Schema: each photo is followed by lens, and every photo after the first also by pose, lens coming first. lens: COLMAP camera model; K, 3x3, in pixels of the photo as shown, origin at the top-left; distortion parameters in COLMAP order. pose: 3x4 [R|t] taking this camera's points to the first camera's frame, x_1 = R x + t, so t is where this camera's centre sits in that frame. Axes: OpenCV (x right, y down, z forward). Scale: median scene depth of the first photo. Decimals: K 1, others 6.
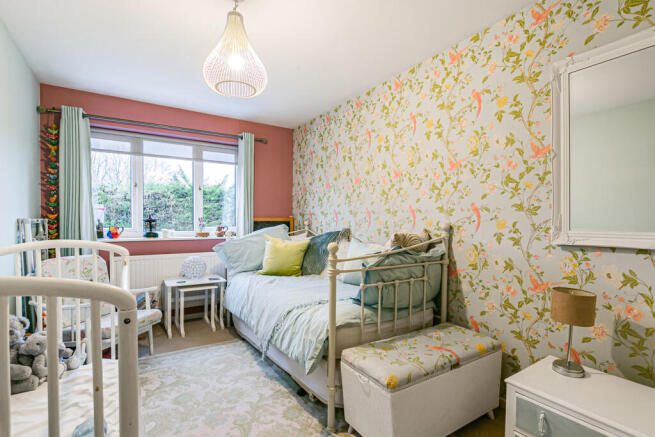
lens RADIAL K [[316.5, 0, 326.9], [0, 316.5, 223.9], [0, 0, 1]] dist [-0.001413, 0.000508]
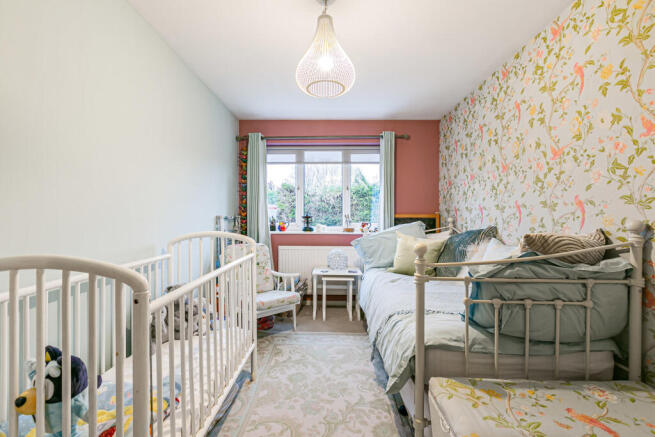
lens RADIAL K [[295.9, 0, 327.7], [0, 295.9, 214.0], [0, 0, 1]] dist [0.002505, -0.000683]
pose [[0.828845, -0.006731, -0.559438, 0.163630], [-0.005988, 0.999764, -0.020900, 0.000600], [0.559447, 0.020673, 0.828609, 0.140326]]
